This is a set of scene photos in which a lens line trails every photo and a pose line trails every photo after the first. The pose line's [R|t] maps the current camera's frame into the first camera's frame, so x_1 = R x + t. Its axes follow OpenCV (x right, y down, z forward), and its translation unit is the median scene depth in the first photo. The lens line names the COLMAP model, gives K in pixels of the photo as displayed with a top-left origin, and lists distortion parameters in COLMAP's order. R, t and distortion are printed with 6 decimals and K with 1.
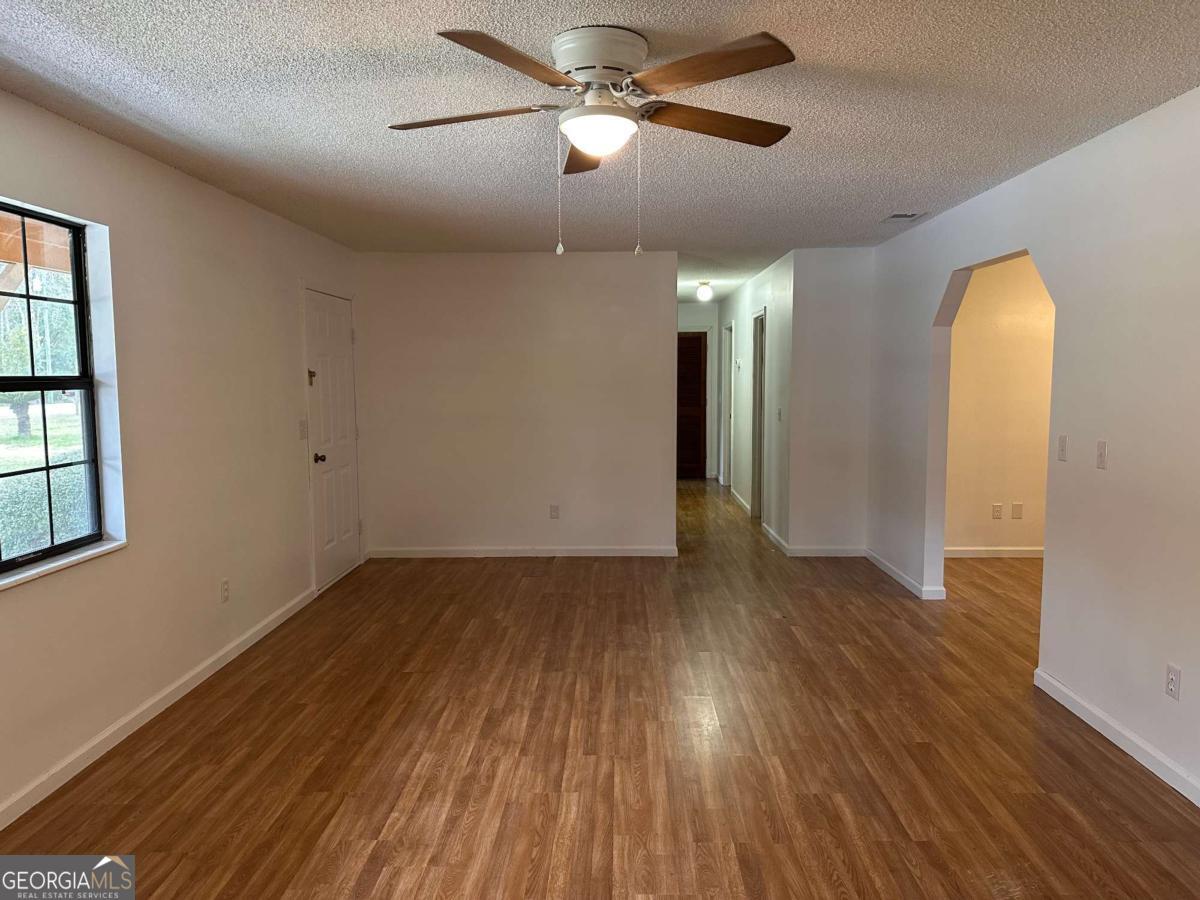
lens RADIAL K [[843.6, 0, 600.0], [0, 843.6, 450.0], [0, 0, 1]] dist [0.063892, -0.081070]
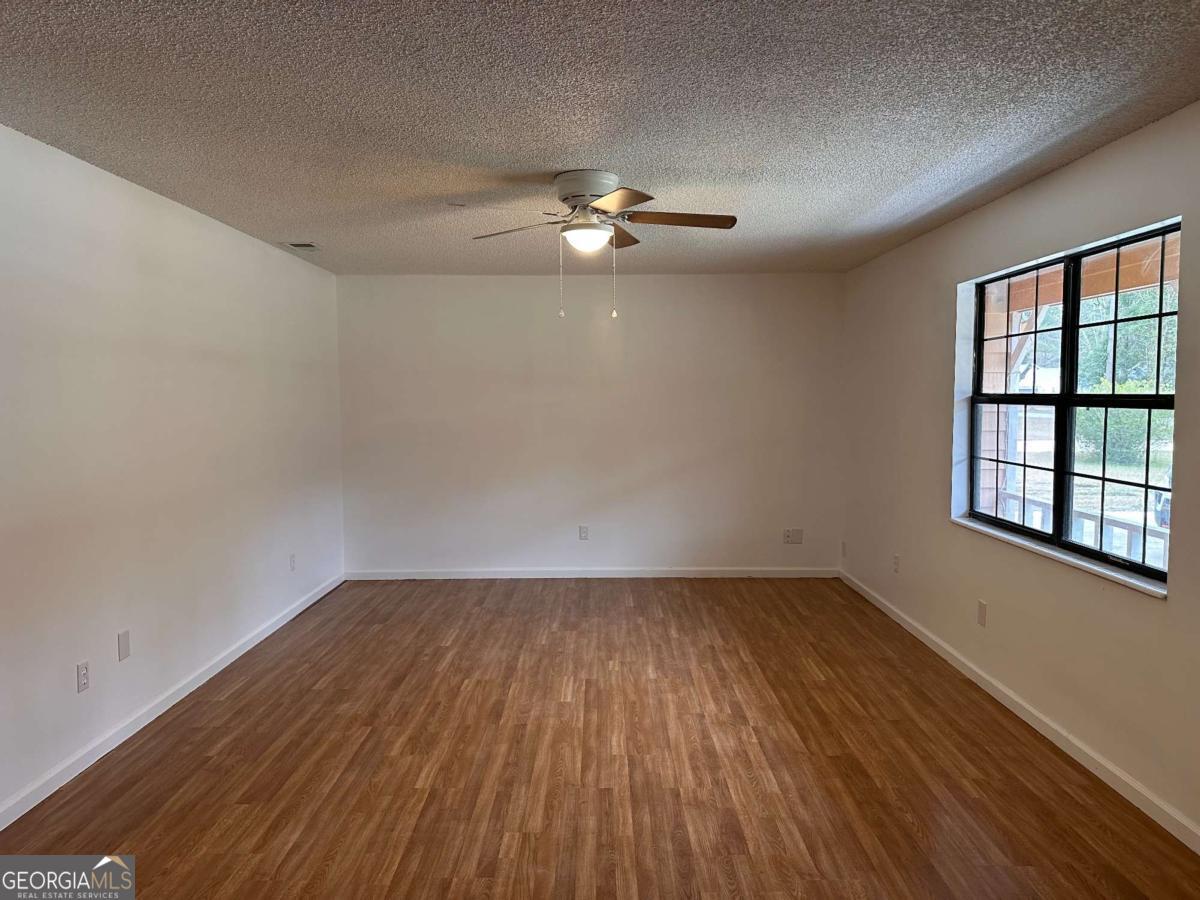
lens RADIAL K [[843.6, 0, 600.0], [0, 843.6, 450.0], [0, 0, 1]] dist [0.063892, -0.081070]
pose [[-0.999625, 0.012975, -0.024104, 0.013767], [0.009018, 0.987474, 0.157524, -0.187890], [0.025846, 0.157248, -0.987221, 2.013359]]
